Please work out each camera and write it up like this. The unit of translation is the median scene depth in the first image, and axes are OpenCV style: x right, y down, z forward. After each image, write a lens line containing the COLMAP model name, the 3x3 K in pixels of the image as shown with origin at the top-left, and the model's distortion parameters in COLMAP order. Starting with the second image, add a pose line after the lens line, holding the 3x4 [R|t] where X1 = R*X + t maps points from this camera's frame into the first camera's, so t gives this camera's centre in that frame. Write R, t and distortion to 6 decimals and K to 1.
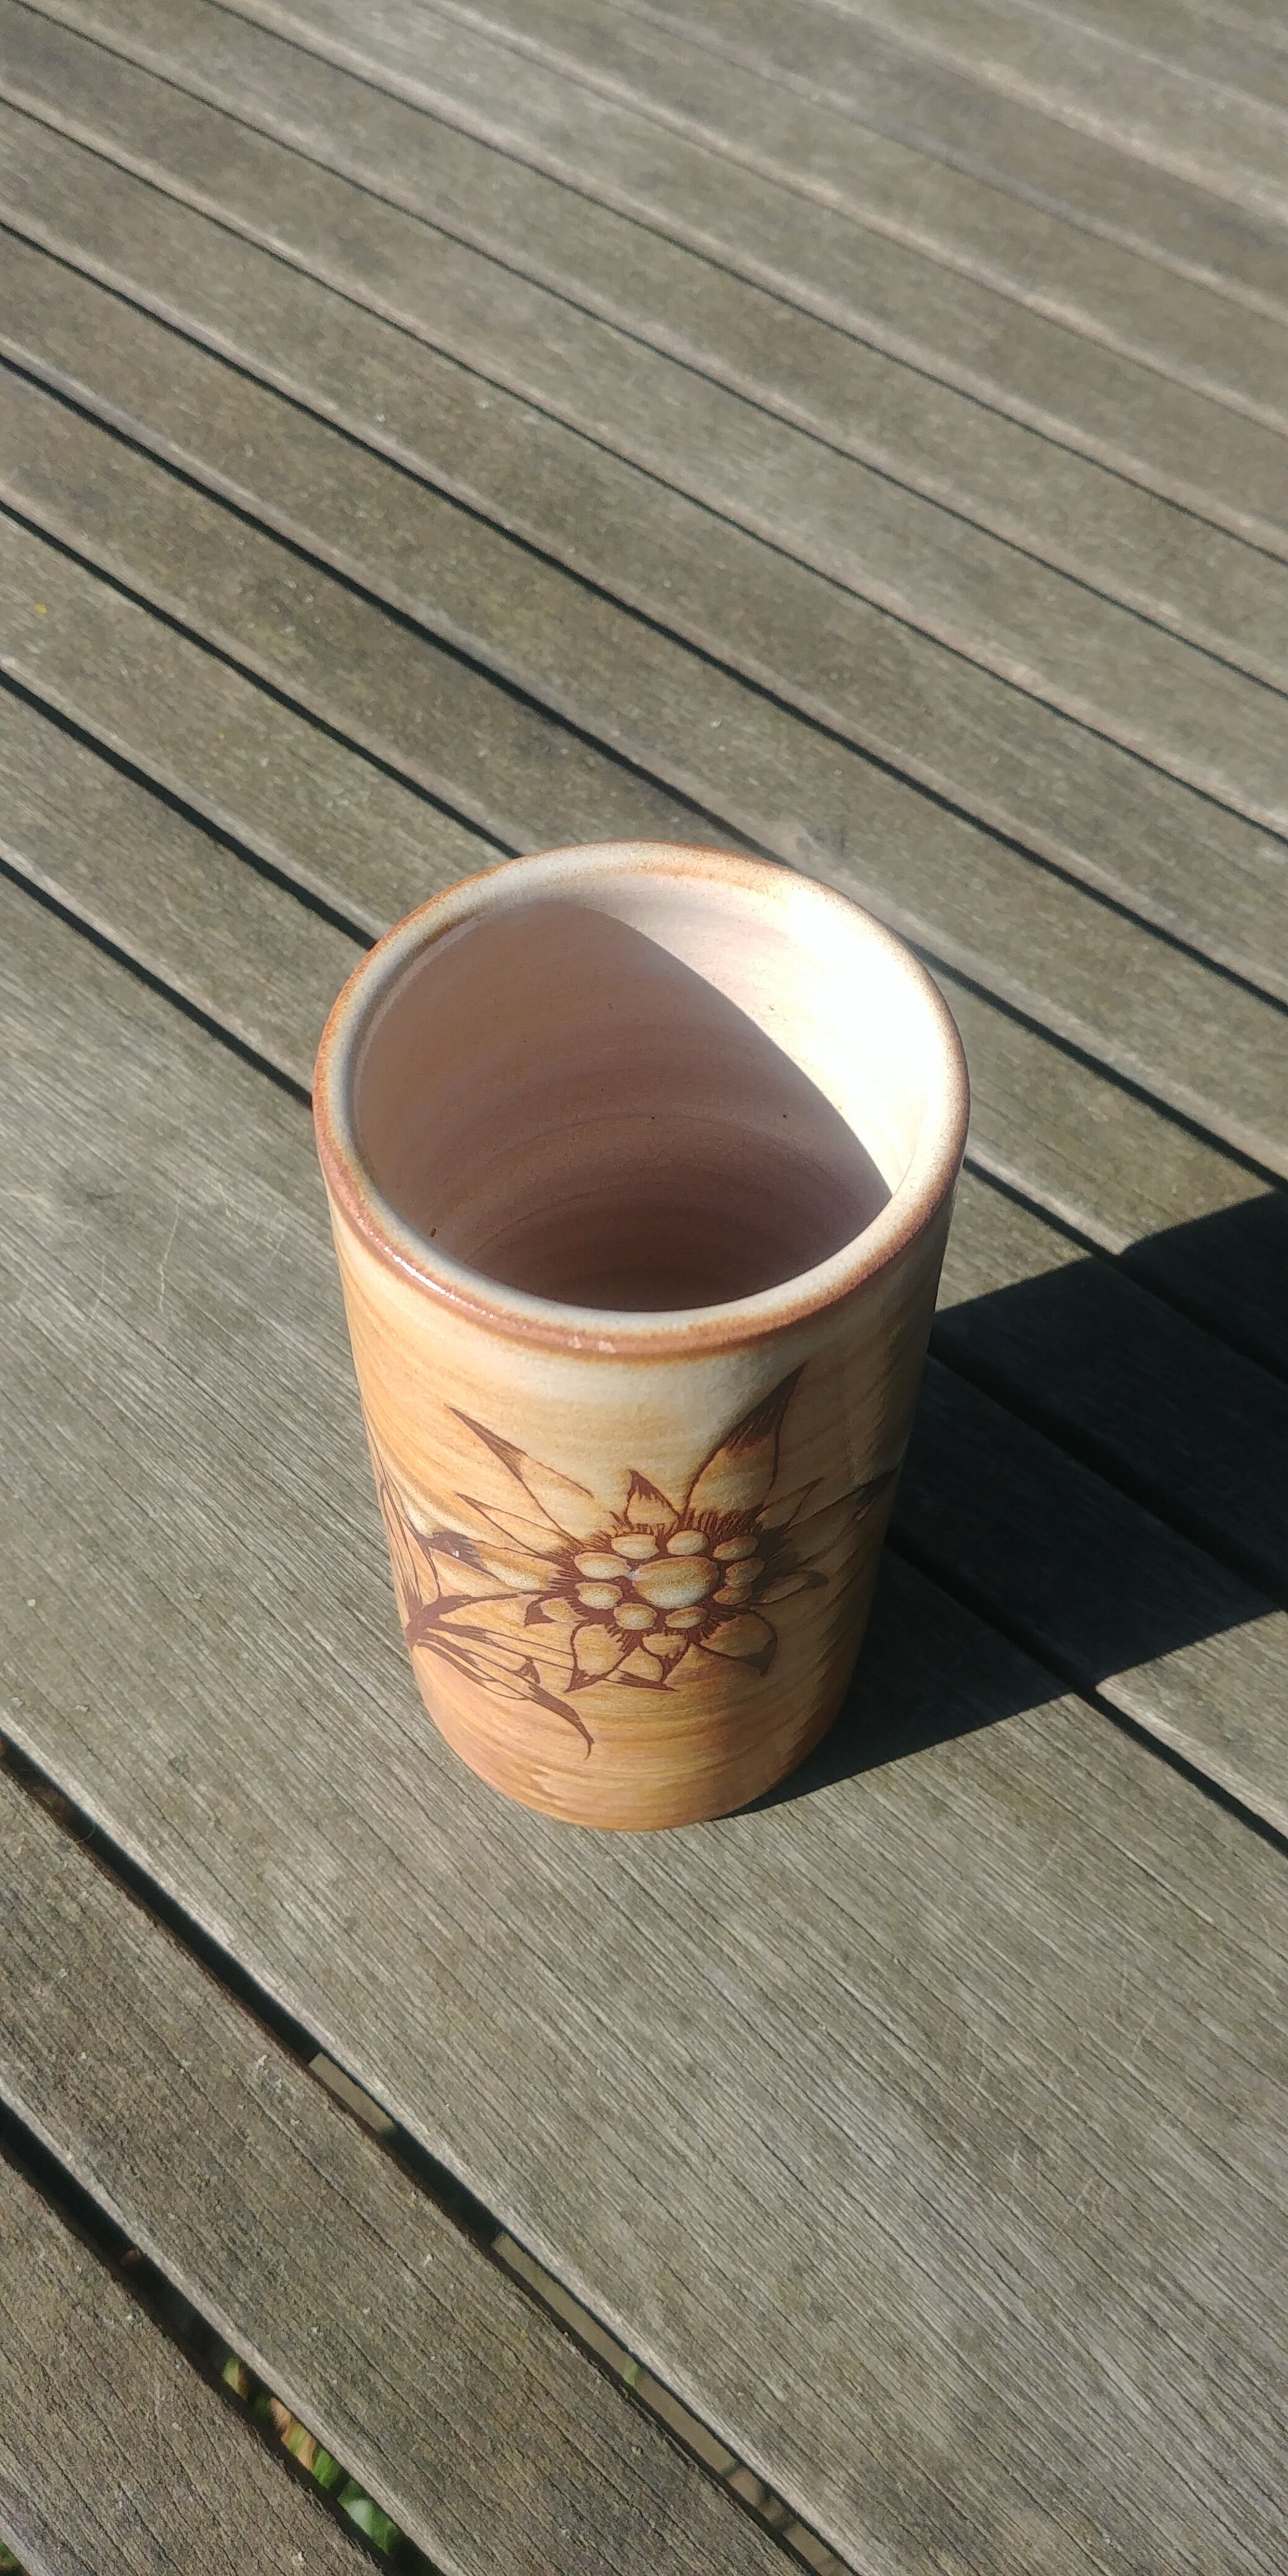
lens RADIAL K [[2229.6, 0, 679.4], [0, 2229.6, 1120.5], [0, 0, 1]] dist [0.099311, -0.154243]
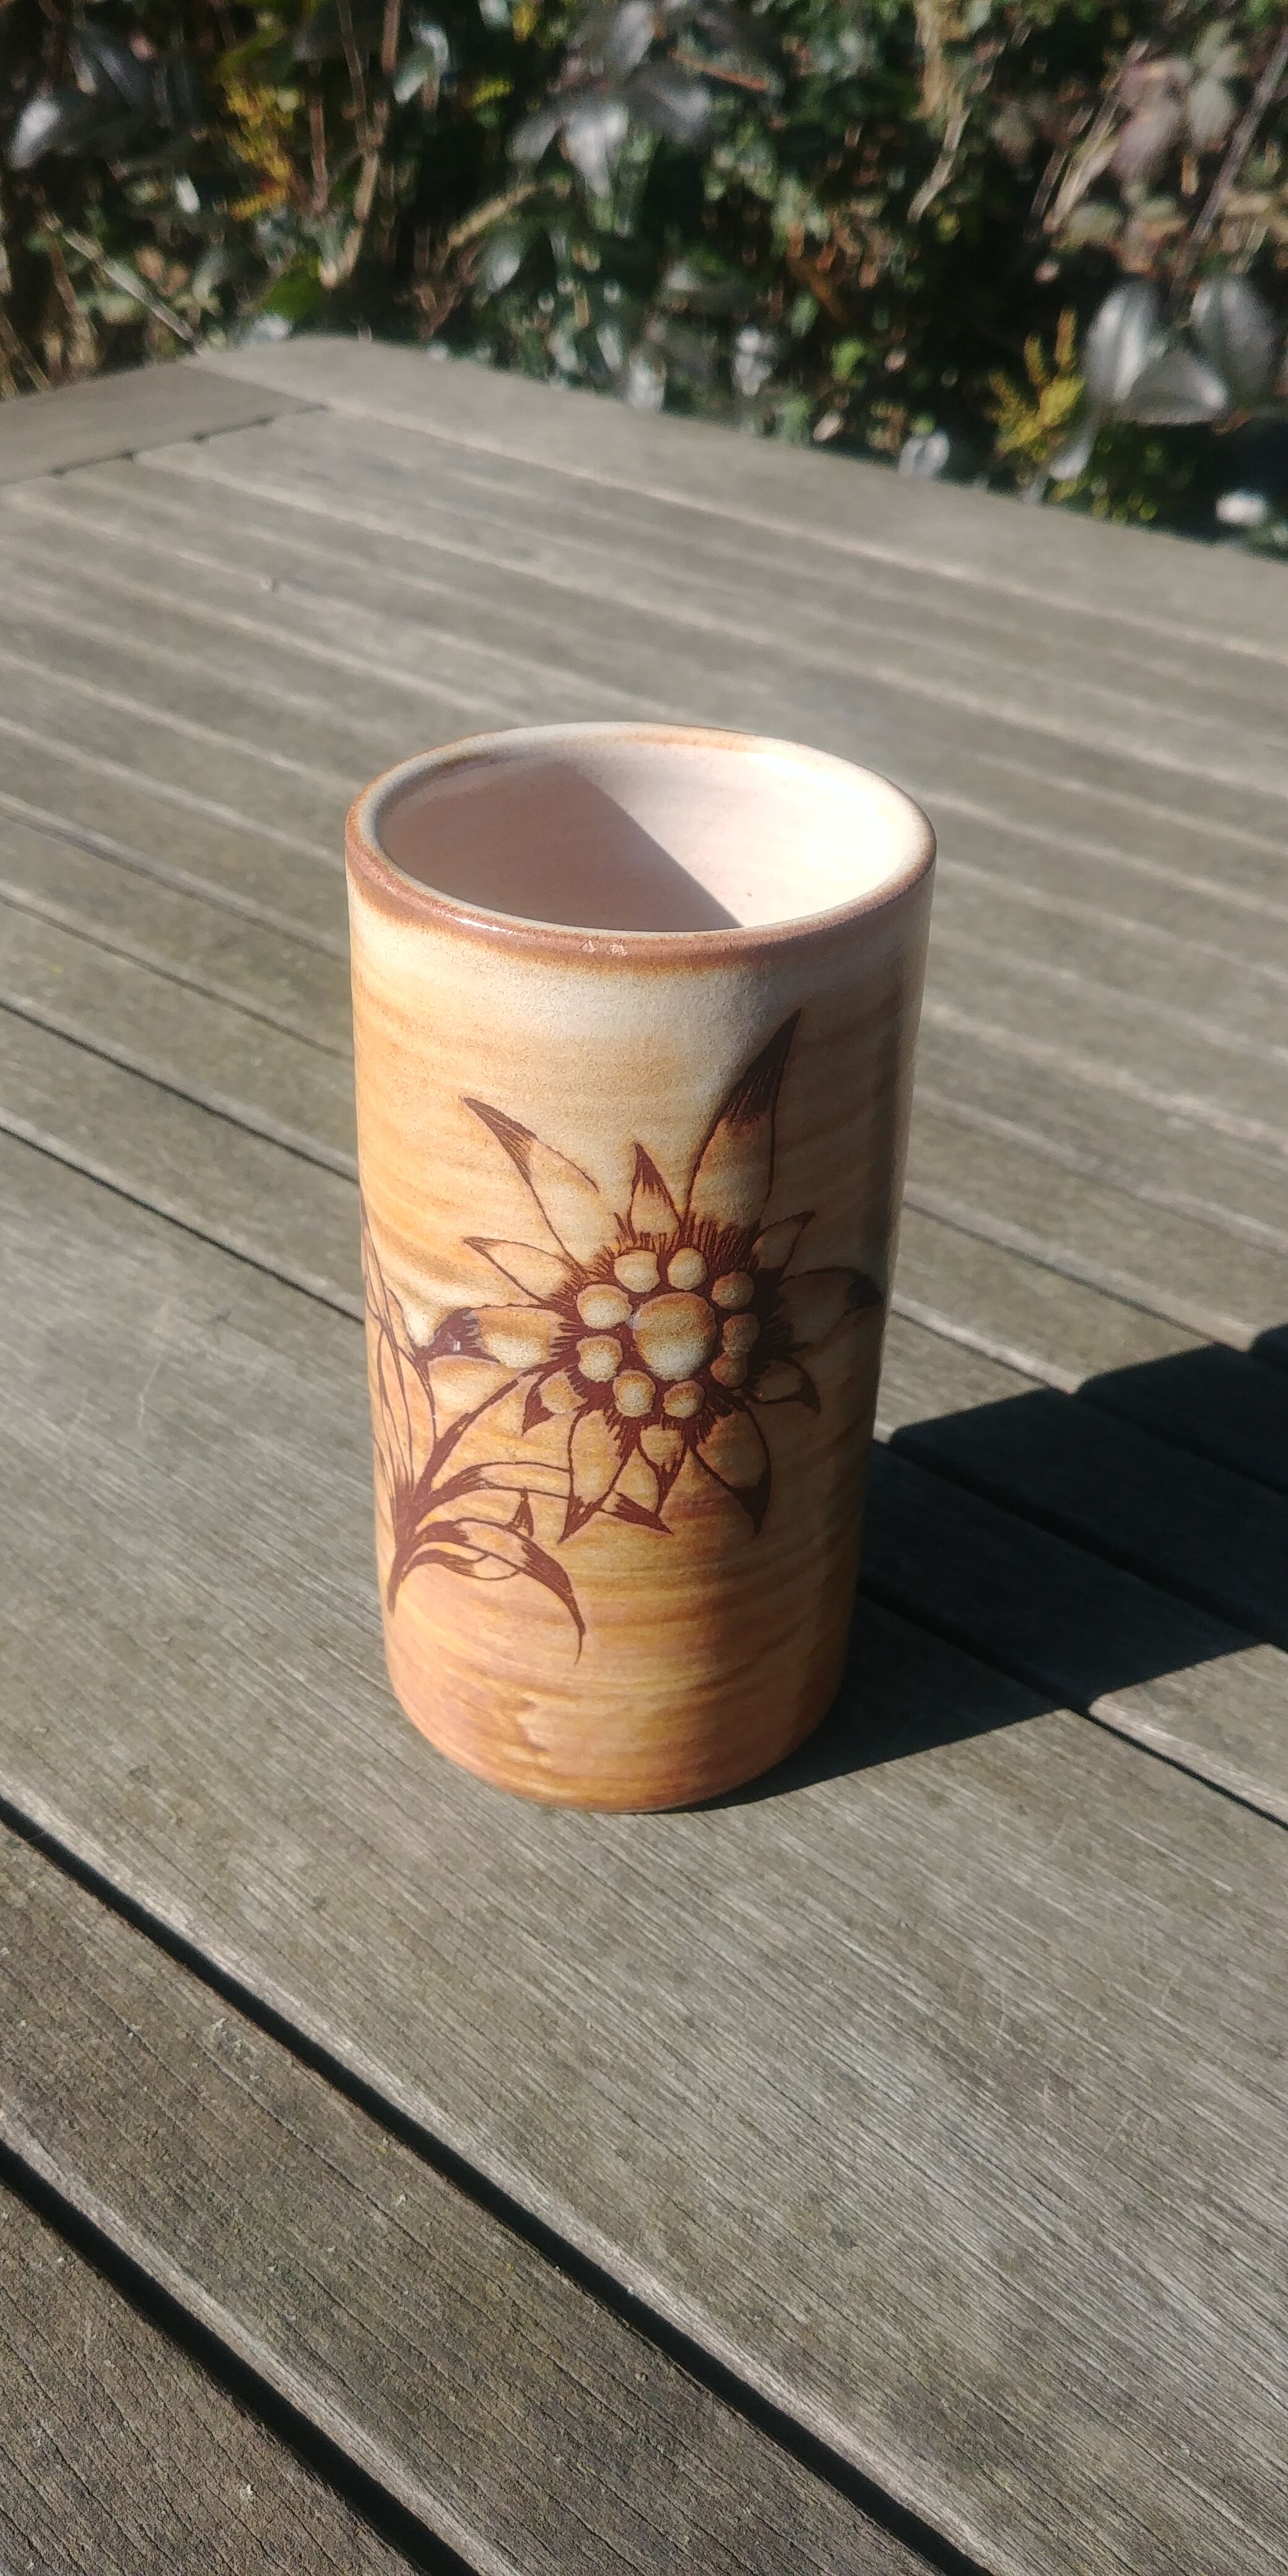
lens RADIAL K [[2201.0, 0, 680.3], [0, 2201.0, 1248.4], [0, 0, 1]] dist [0.097823, -0.210471]
pose [[0.999149, -0.003425, 0.041101, -0.036123], [0.018331, 0.929576, -0.368175, 0.482831], [-0.036945, 0.368615, 0.928848, 0.044019]]
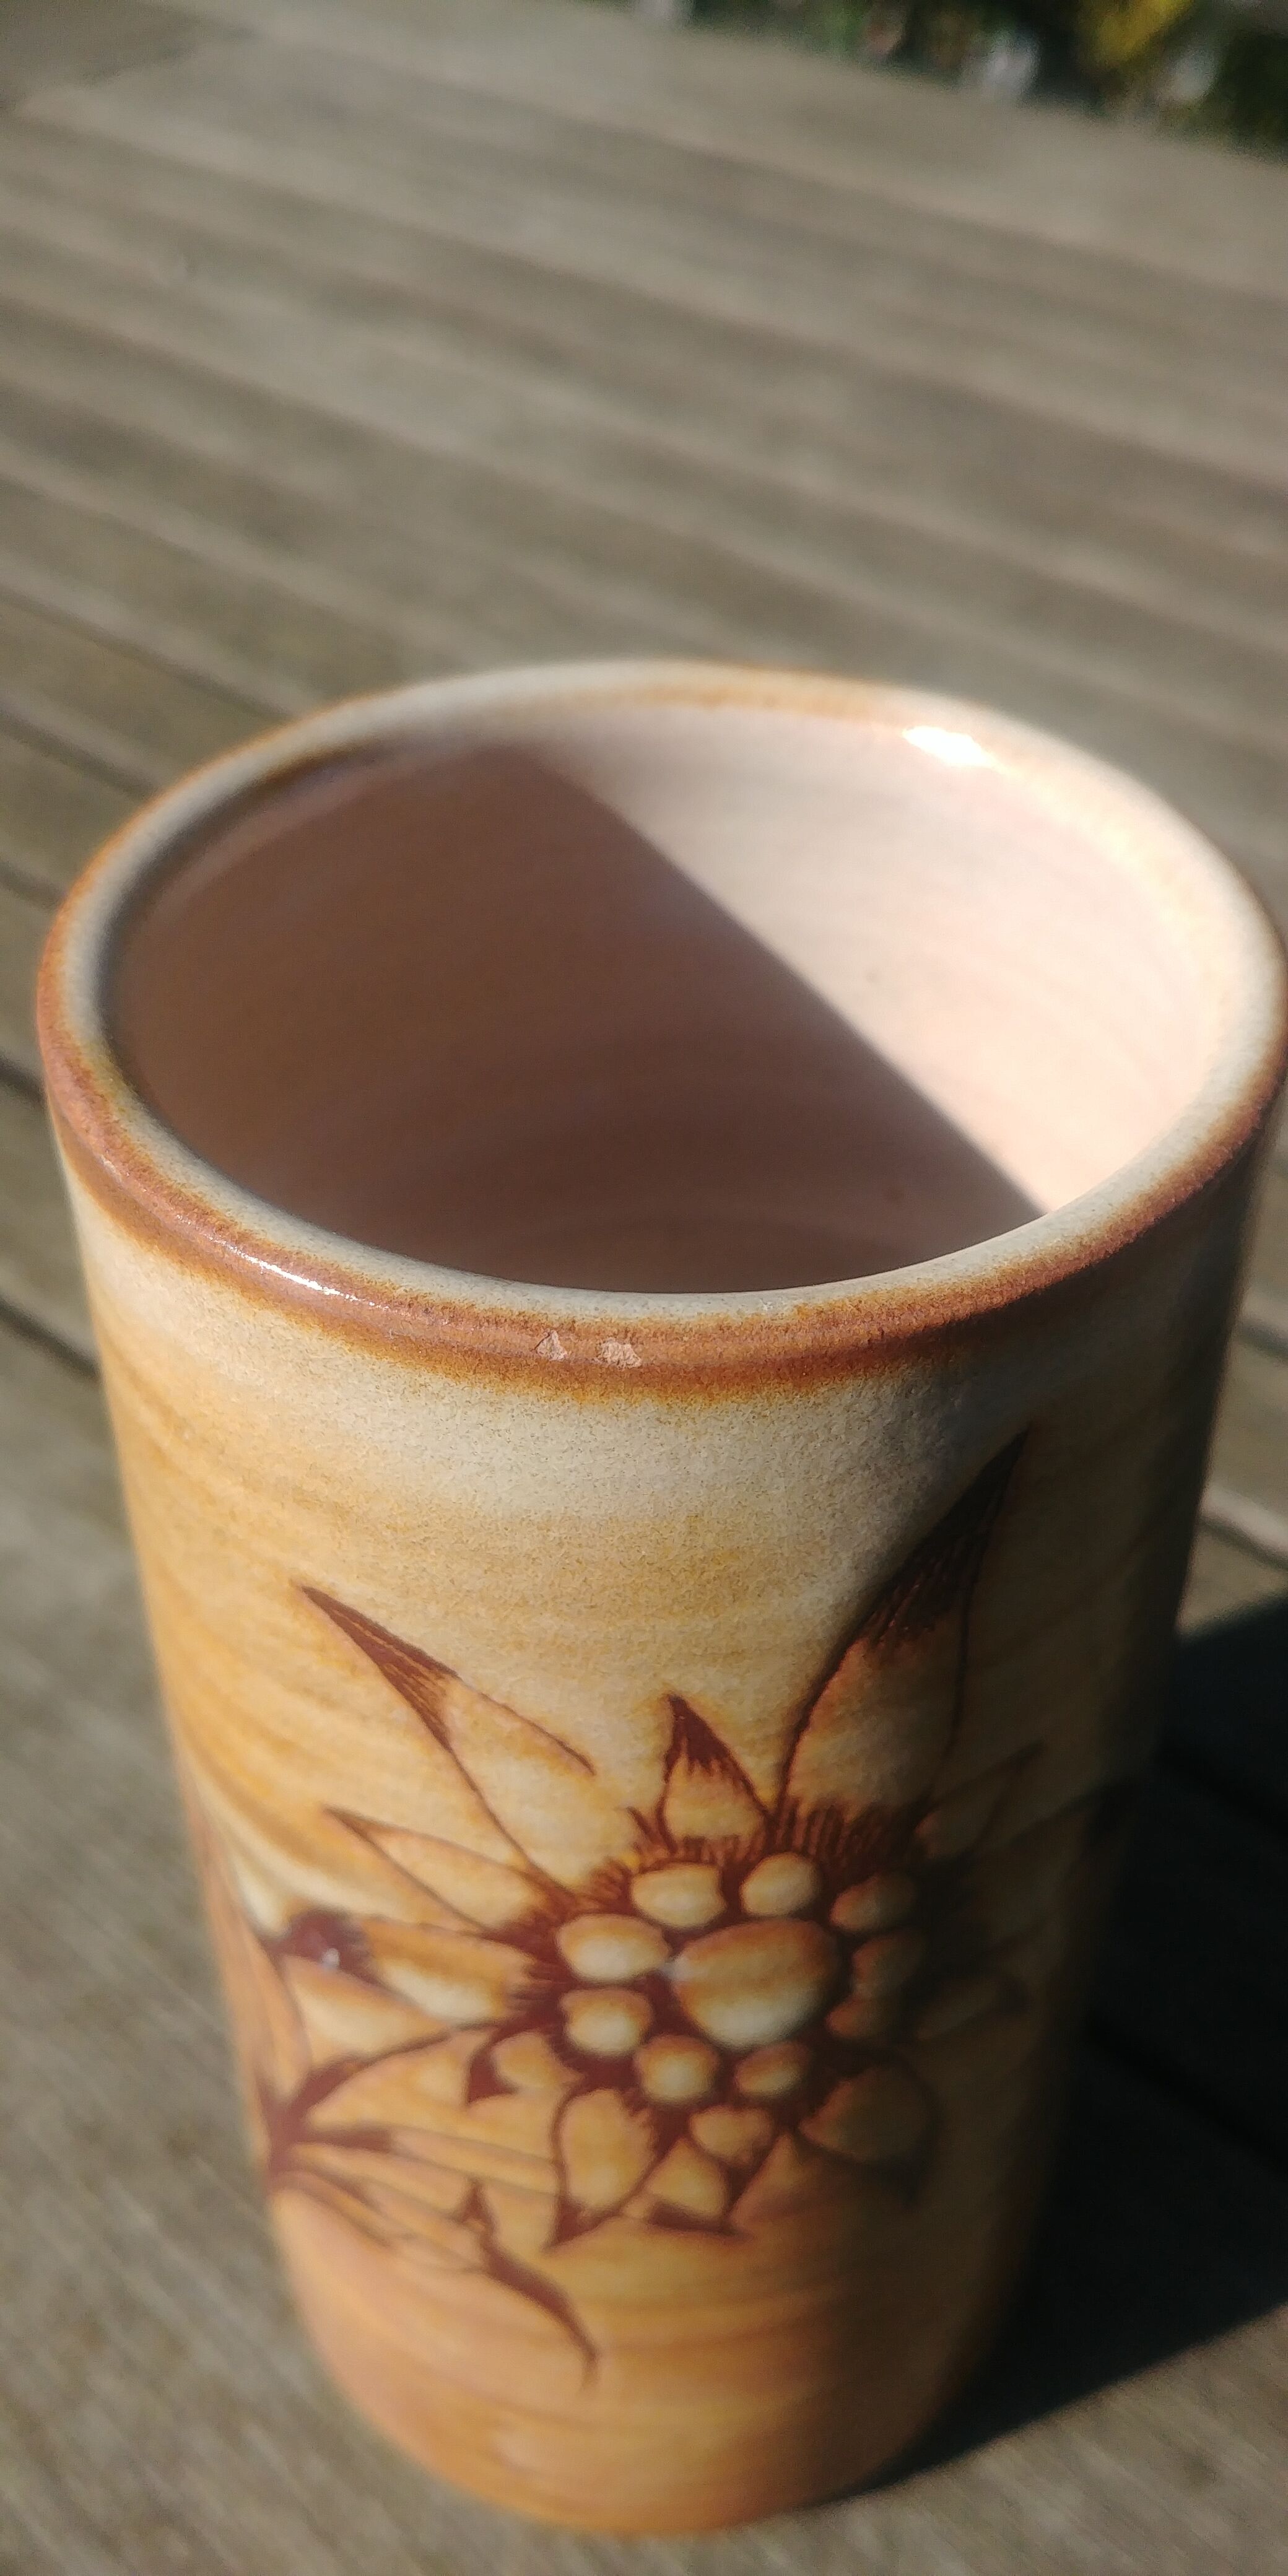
lens RADIAL K [[2201.0, 0, 680.3], [0, 2201.0, 1248.4], [0, 0, 1]] dist [0.097823, -0.210471]
pose [[0.999379, -0.027693, 0.021801, -0.022783], [0.031977, 0.972550, -0.230488, 0.142291], [-0.014820, 0.231041, 0.972831, 0.420250]]
